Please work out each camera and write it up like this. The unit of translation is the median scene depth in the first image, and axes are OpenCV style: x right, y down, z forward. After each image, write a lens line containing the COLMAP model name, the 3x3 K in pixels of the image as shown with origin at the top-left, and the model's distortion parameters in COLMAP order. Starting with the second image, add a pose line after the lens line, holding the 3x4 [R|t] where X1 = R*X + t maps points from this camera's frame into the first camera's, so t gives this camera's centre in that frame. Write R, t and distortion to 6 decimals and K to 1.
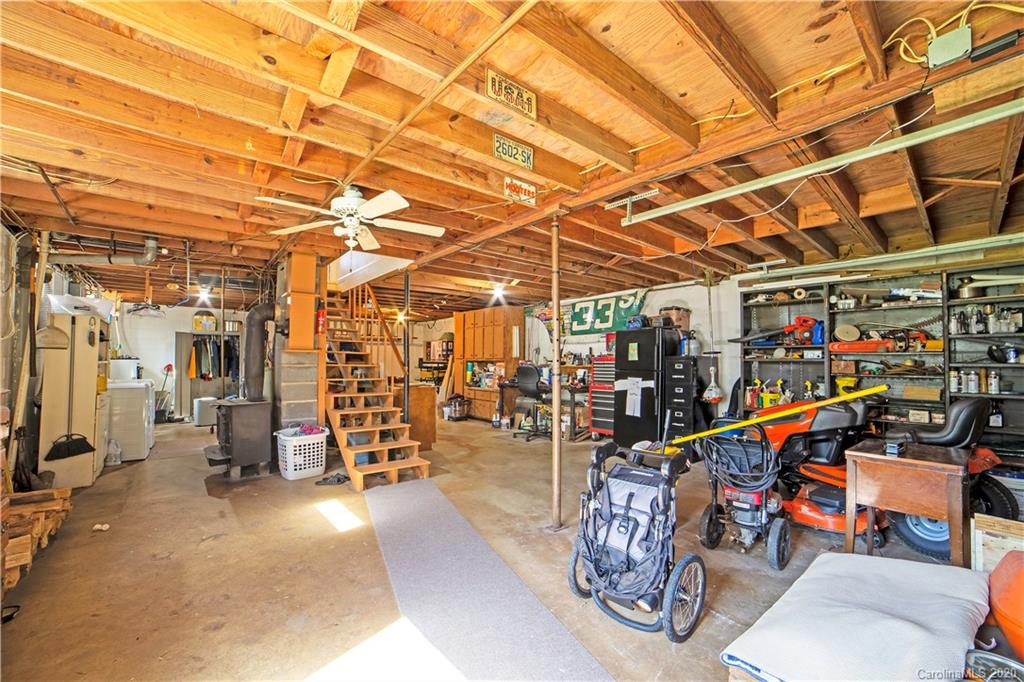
lens RADIAL K [[426.8, 0, 512.8], [0, 426.8, 351.6], [0, 0, 1]] dist [-0.098321, 0.034032]
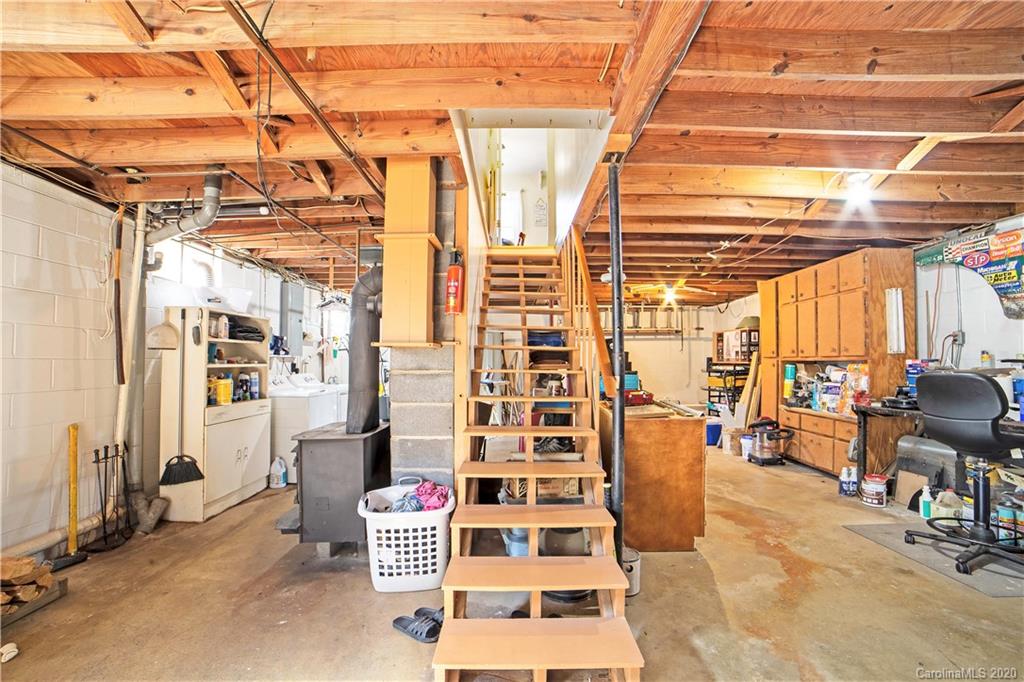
lens RADIAL K [[426.8, 0, 512.8], [0, 426.8, 351.6], [0, 0, 1]] dist [-0.098321, 0.034032]
pose [[0.765562, -0.018928, -0.643083, -0.033274], [0.017555, 0.999810, -0.008529, 0.007733], [0.643122, -0.004759, 0.765749, 0.369890]]
